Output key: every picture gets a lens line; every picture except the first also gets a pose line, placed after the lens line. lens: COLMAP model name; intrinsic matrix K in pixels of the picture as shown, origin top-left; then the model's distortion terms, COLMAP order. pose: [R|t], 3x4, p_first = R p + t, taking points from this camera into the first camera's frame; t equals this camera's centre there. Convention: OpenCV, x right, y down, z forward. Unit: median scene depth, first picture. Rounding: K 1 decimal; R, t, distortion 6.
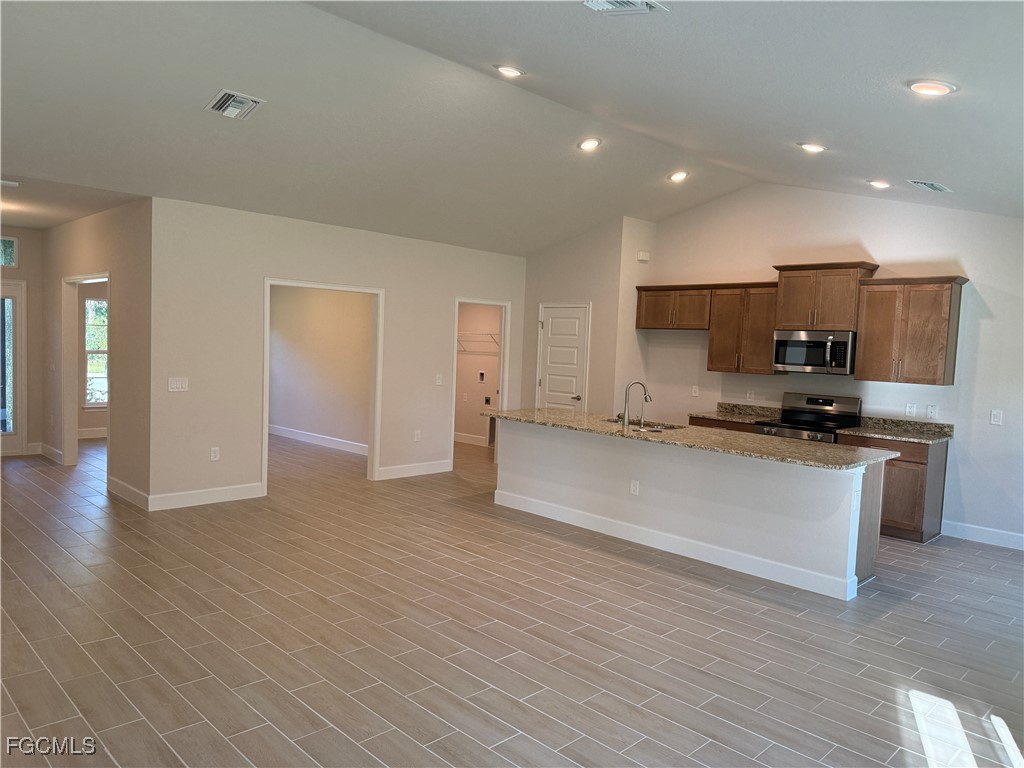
lens RADIAL K [[717.1, 0, 510.9], [0, 717.1, 388.9], [0, 0, 1]] dist [0.118901, -0.197943]
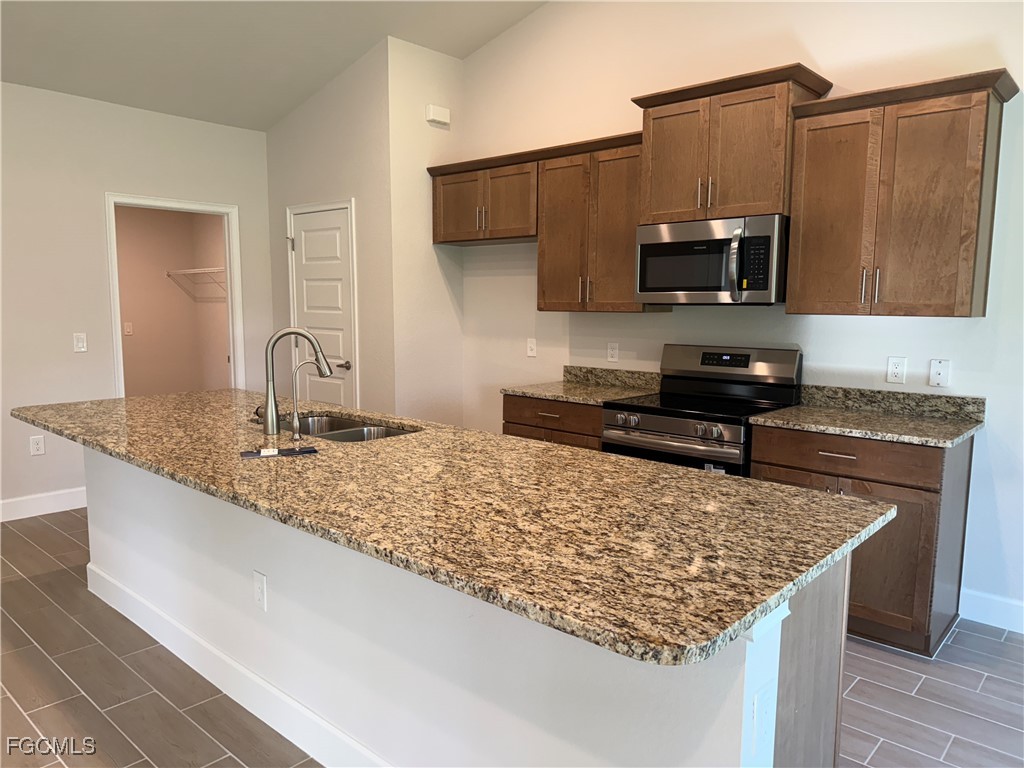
lens RADIAL K [[719.0, 0, 512.0], [0, 719.0, 384.0], [0, 0, 1]] dist [0.096621, -0.140704]
pose [[0.998109, -0.036866, 0.049182, 0.255082], [0.034482, 0.998230, 0.048463, 0.004838], [-0.050882, -0.046675, 0.997613, 0.505133]]
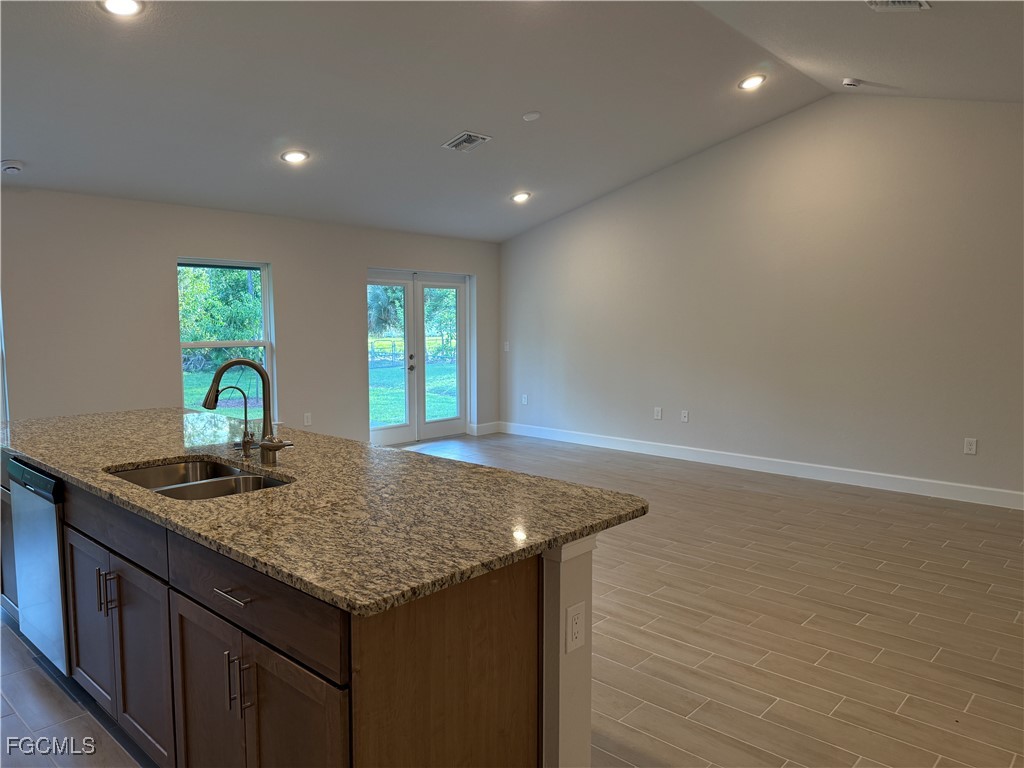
lens RADIAL K [[717.1, 0, 510.9], [0, 717.1, 388.9], [0, 0, 1]] dist [0.118901, -0.197943]
pose [[-0.998125, -0.041138, -0.045317, 0.036773], [-0.048254, 0.984402, 0.169185, -0.072410], [0.037650, 0.171055, -0.984542, 1.300309]]
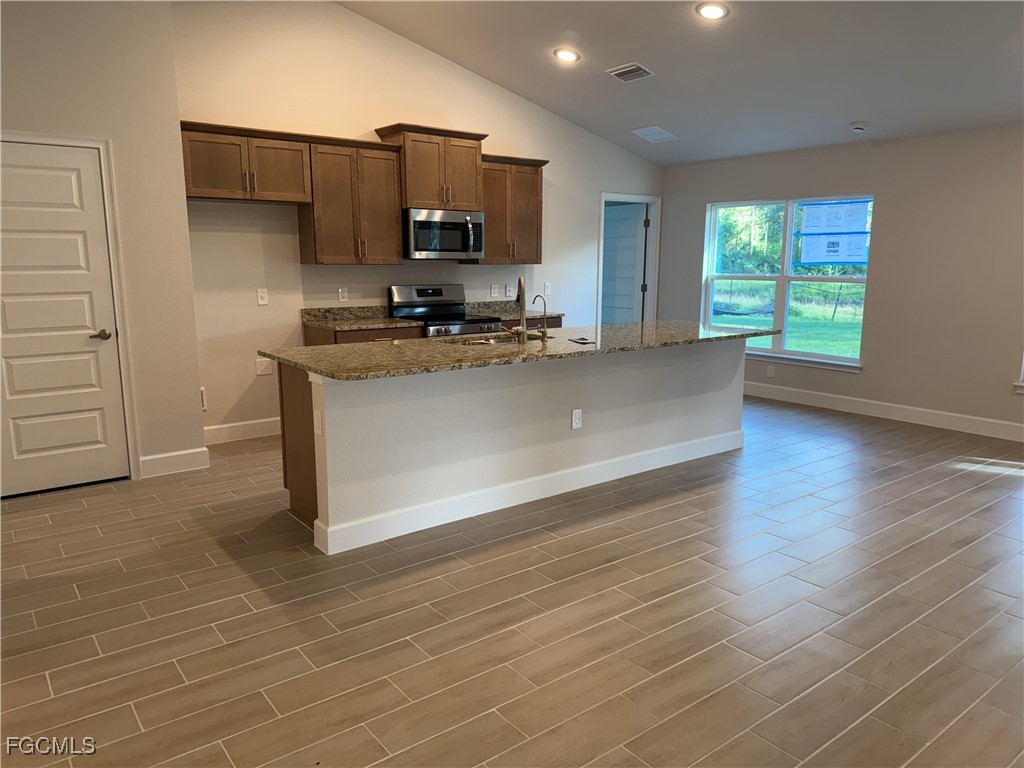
lens RADIAL K [[717.1, 0, 510.9], [0, 717.1, 388.9], [0, 0, 1]] dist [0.118901, -0.197943]
pose [[0.126427, -0.217445, 0.967850, -0.473739], [0.069439, 0.975226, 0.210031, -0.048065], [-0.989542, 0.040653, 0.138394, 0.825898]]
